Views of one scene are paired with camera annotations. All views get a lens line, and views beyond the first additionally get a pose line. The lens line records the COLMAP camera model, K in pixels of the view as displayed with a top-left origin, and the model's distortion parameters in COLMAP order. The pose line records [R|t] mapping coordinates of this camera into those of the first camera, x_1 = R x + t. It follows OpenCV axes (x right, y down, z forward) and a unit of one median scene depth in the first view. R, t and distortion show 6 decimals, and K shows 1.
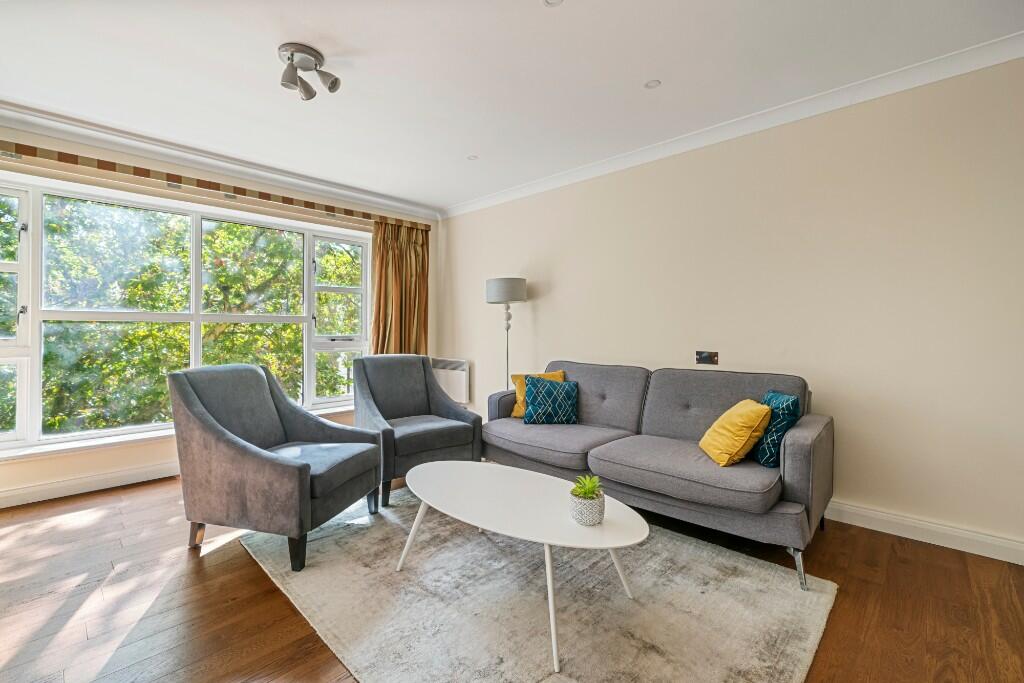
lens RADIAL K [[442.2, 0, 512.0], [0, 442.2, 341.5], [0, 0, 1]] dist [0.001390, 0.000135]
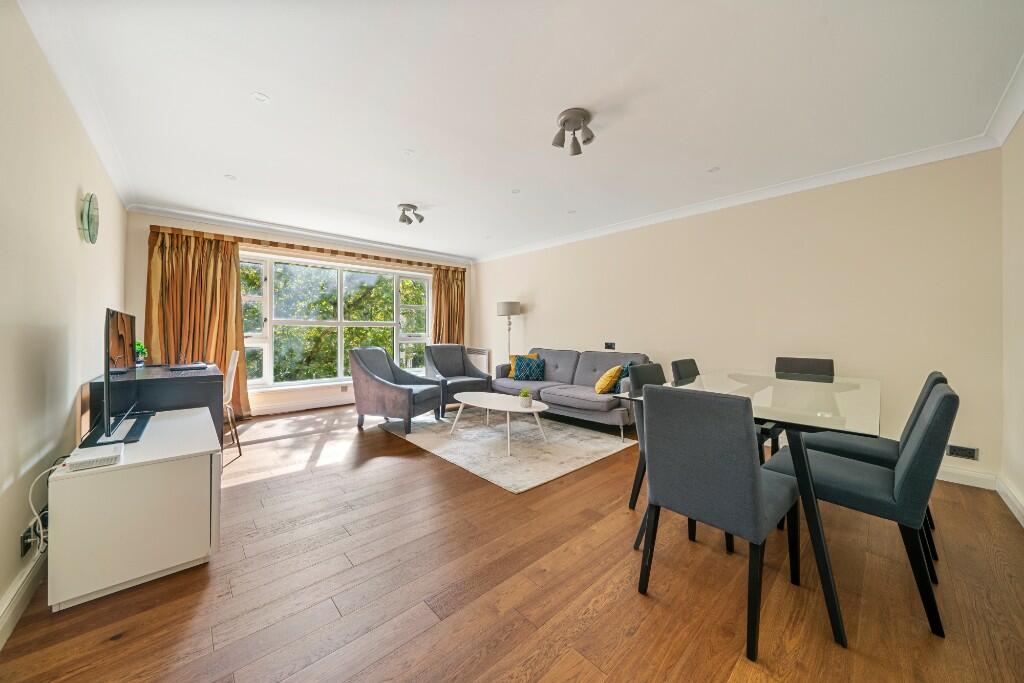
lens RADIAL K [[362.1, 0, 528.3], [0, 362.1, 342.3], [0, 0, 1]] dist [-0.000078, 0.000005]
pose [[0.999854, 0.005746, -0.016076, 0.109290], [-0.005597, 0.999941, 0.009281, 0.007892], [0.016128, -0.009190, 0.999828, -0.541384]]
